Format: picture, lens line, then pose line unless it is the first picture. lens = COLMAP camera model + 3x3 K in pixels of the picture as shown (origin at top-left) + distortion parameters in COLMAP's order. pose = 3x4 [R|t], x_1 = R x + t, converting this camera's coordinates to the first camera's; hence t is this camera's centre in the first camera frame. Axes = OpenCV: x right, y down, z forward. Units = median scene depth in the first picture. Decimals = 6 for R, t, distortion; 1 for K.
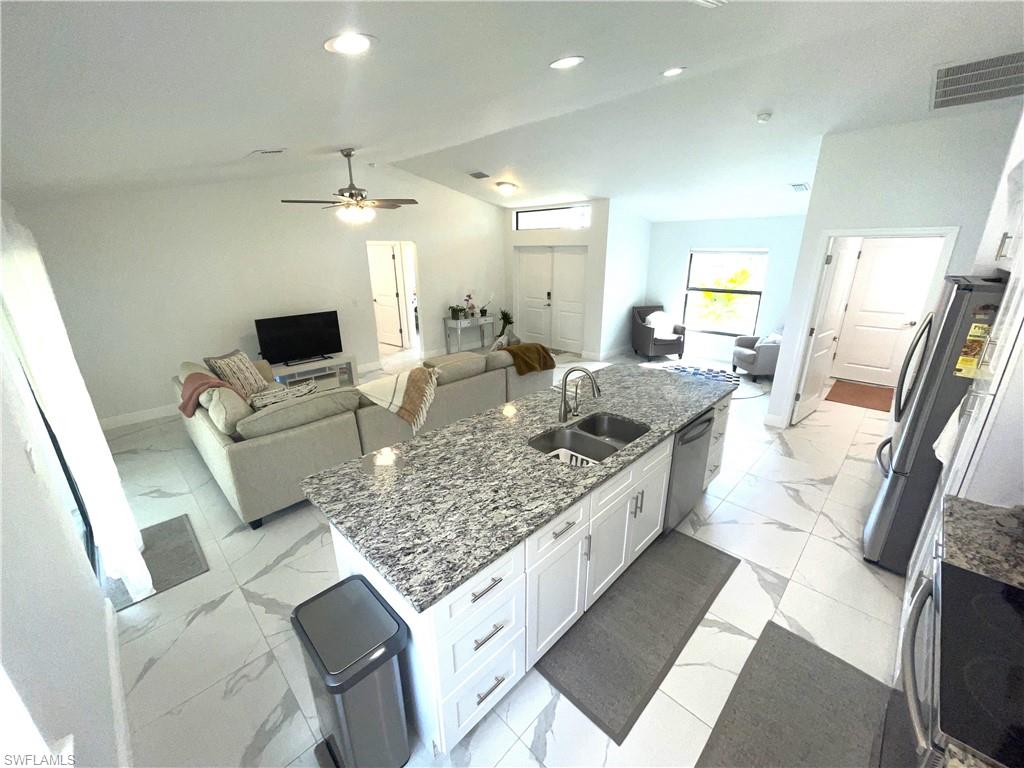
lens RADIAL K [[413.5, 0, 507.3], [0, 413.5, 385.6], [0, 0, 1]] dist [-0.001876, 0.000862]
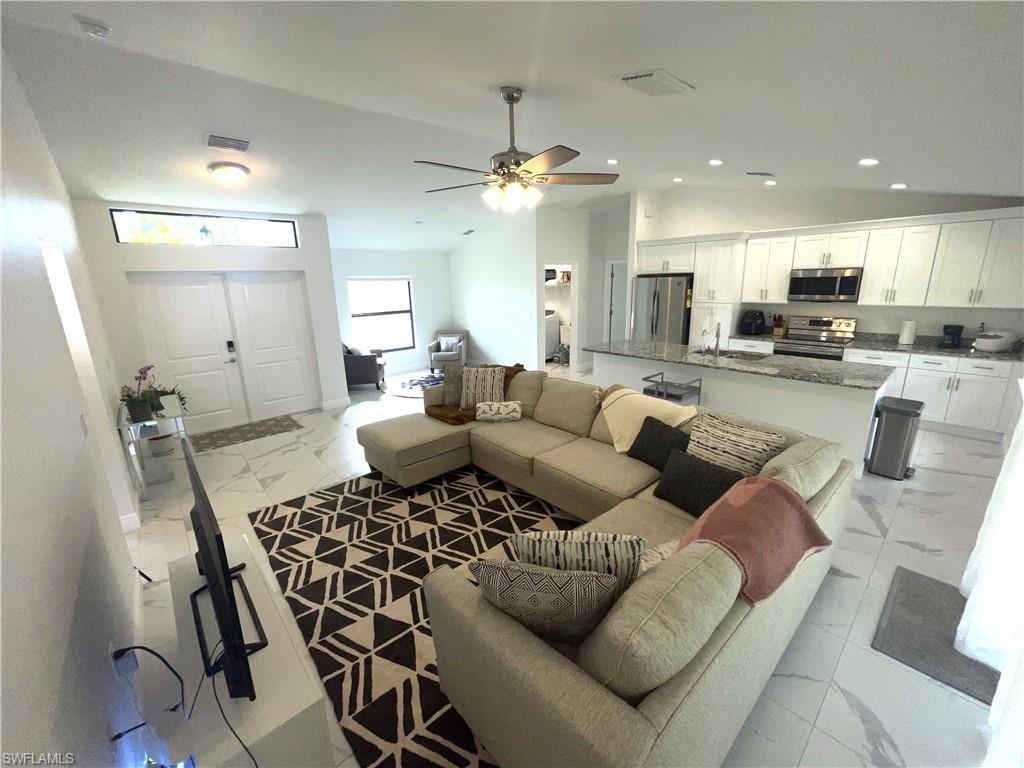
lens RADIAL K [[413.5, 0, 516.1], [0, 413.5, 381.2], [0, 0, 1]] dist [-0.001876, 0.000862]
pose [[0.049220, -0.252147, 0.966436, -1.167195], [0.332370, 0.916597, 0.222217, -0.366475], [-0.941864, 0.310277, 0.128921, 1.147318]]
